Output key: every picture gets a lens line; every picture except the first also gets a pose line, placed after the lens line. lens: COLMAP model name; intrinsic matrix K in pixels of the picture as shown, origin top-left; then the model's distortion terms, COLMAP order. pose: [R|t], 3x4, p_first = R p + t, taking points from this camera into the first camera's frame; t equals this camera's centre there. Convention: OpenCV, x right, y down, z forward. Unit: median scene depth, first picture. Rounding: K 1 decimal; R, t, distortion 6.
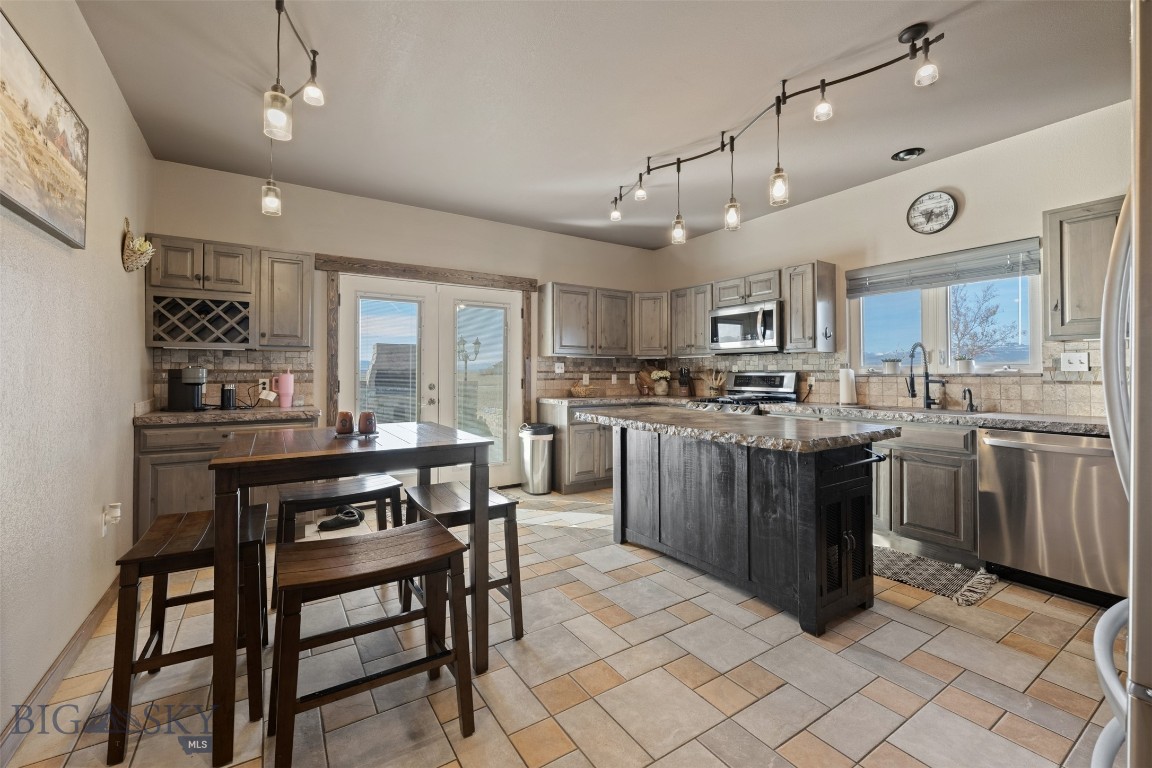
lens RADIAL K [[473.6, 0, 574.7], [0, 473.6, 368.2], [0, 0, 1]] dist [0.000972, 0.000167]
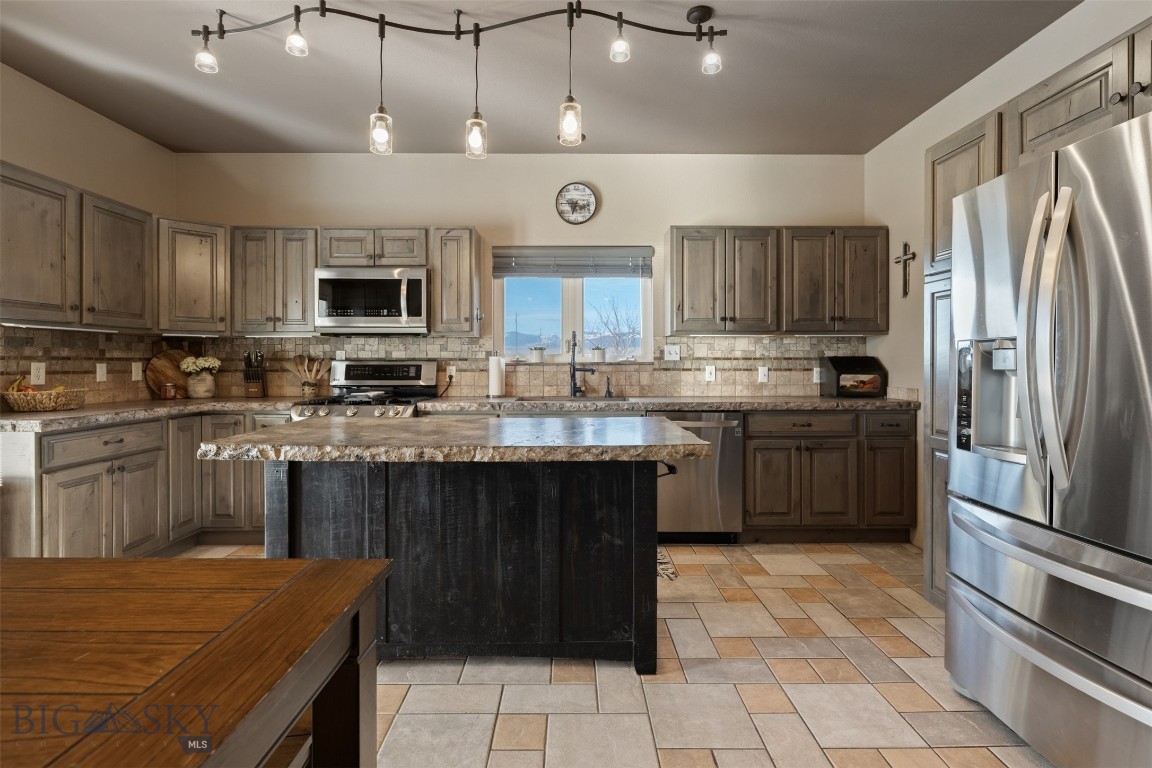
lens RADIAL K [[545.2, 0, 573.5], [0, 545.2, 365.1], [0, 0, 1]] dist [-0.000340, -0.000401]
pose [[0.539947, -0.003204, 0.841693, -0.188246], [-0.010055, 0.999897, 0.010257, 0.004562], [-0.841639, -0.014001, 0.539859, 0.299951]]
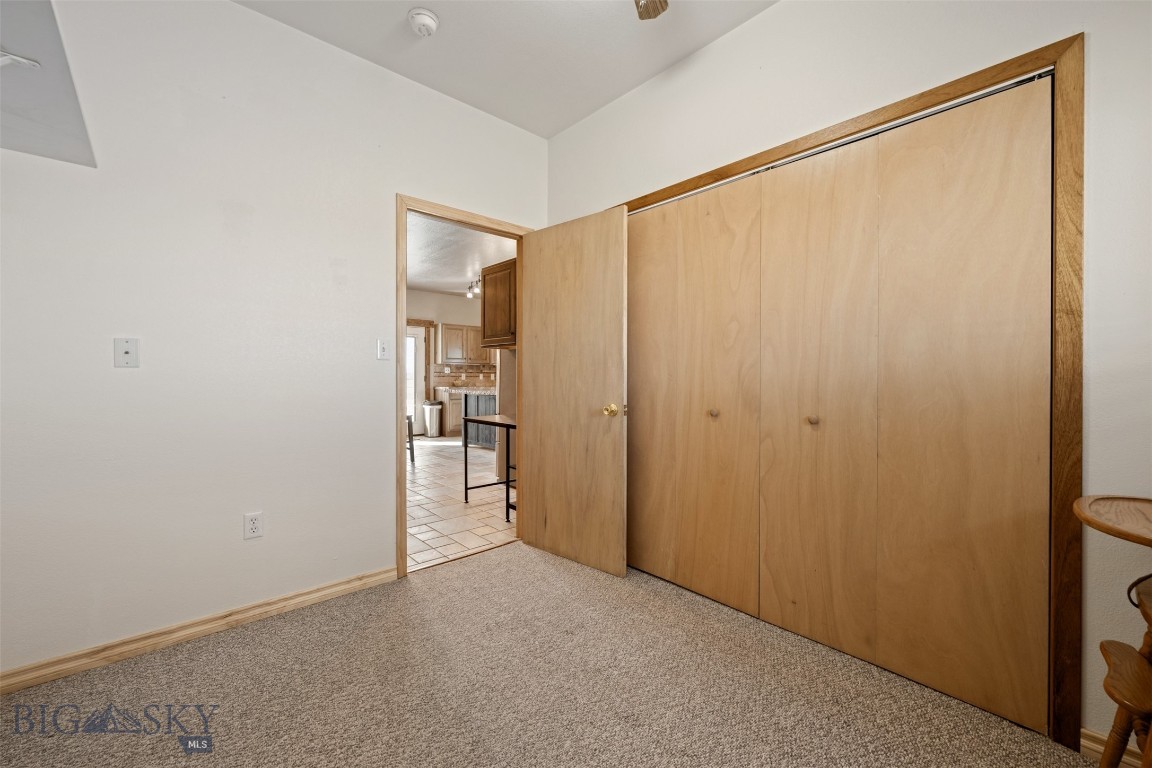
lens RADIAL K [[458.3, 0, 573.4], [0, 458.3, 378.1], [0, 0, 1]] dist [-0.002523, 0.000277]
pose [[0.987632, 0.001822, 0.156777, 0.202229], [-0.003696, 0.999925, 0.011660, 0.009087], [-0.156744, -0.012096, 0.987565, -0.943583]]
